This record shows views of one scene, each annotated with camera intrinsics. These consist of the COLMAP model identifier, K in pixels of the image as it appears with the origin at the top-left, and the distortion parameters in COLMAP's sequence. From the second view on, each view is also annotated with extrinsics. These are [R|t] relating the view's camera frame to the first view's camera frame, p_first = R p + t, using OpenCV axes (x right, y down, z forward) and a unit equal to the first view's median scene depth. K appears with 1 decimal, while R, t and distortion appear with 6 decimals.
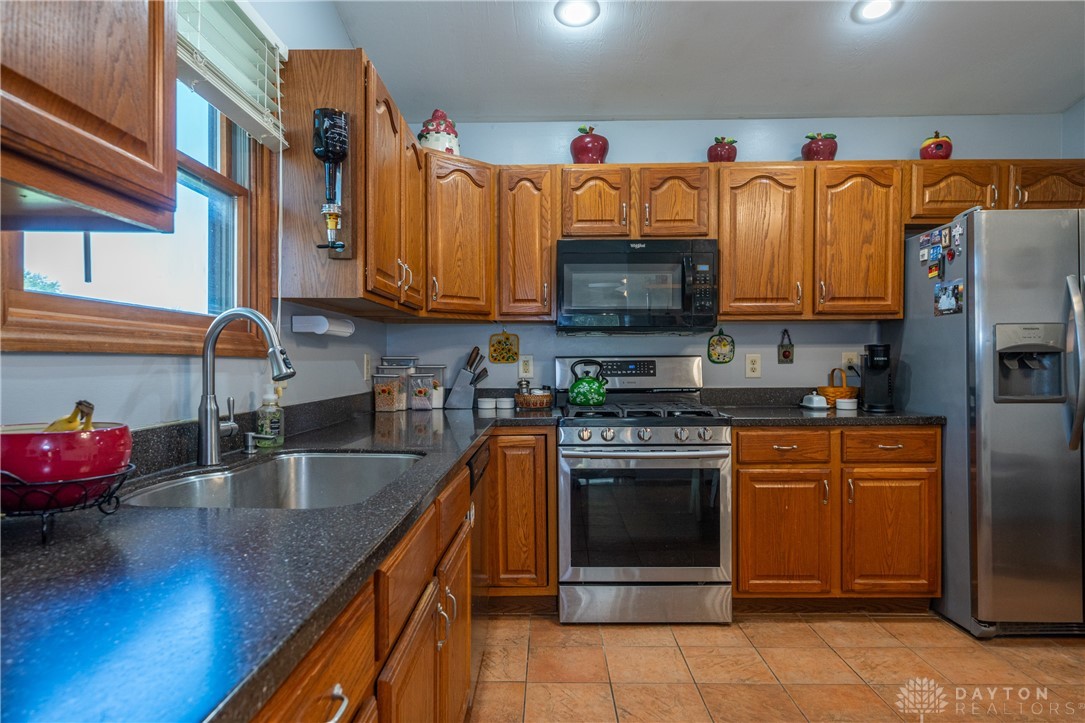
lens RADIAL K [[663.9, 0, 530.7], [0, 663.9, 369.7], [0, 0, 1]] dist [0.001098, -0.001498]
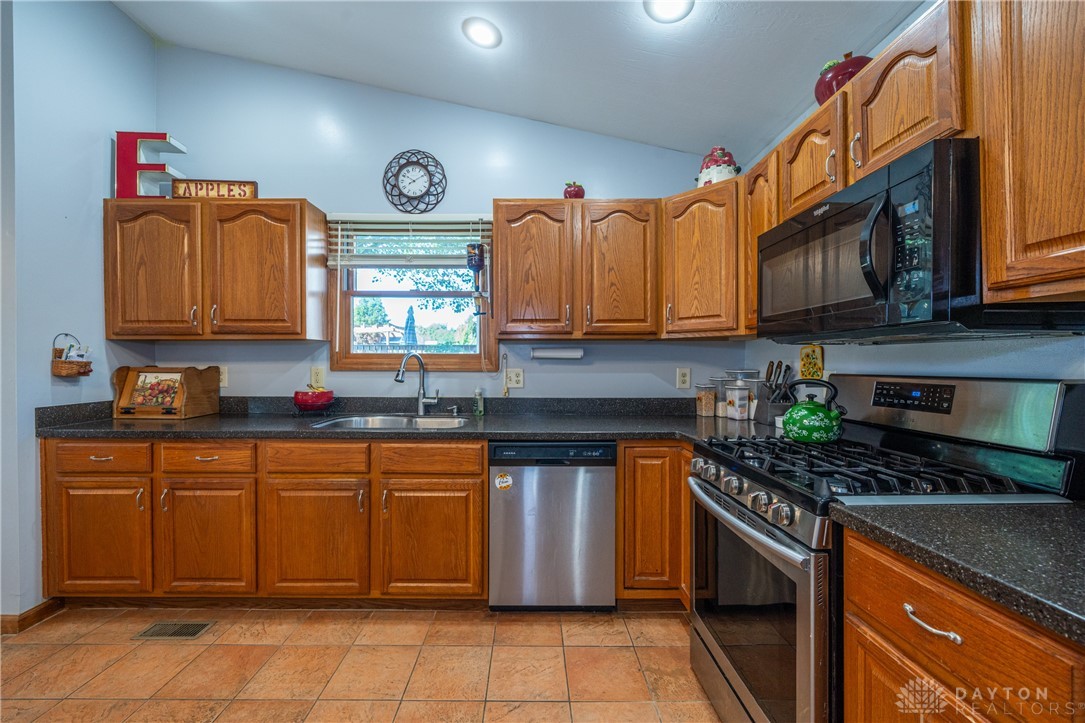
lens RADIAL K [[434.4, 0, 537.4], [0, 434.4, 363.8], [0, 0, 1]] dist [-0.000779, -0.000097]
pose [[0.025505, 0.004527, -0.999664, 0.630708], [-0.013371, 0.999902, 0.004187, -0.033732], [0.999585, 0.013259, 0.025563, 0.757284]]
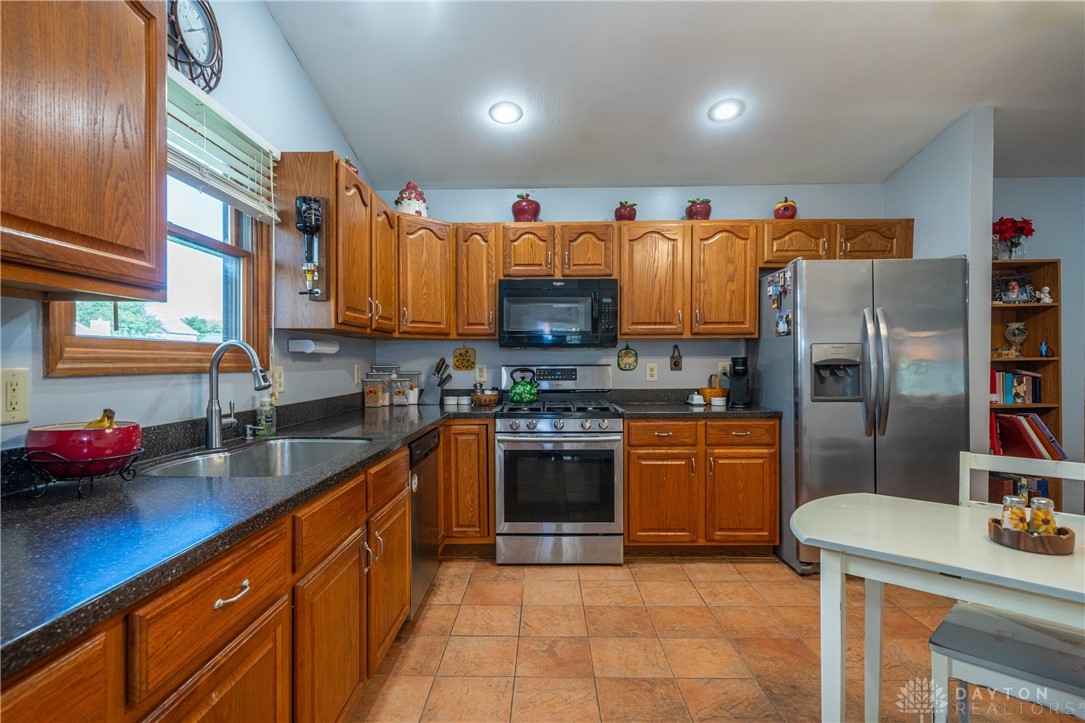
lens RADIAL K [[539.4, 0, 531.3], [0, 539.4, 368.6], [0, 0, 1]] dist [-0.000788, -0.000355]
pose [[1.000000, 0.000459, -0.000352, 0.114197], [-0.000459, 0.999999, 0.001007, -0.017263], [0.000352, -0.001007, 0.999999, -0.097560]]
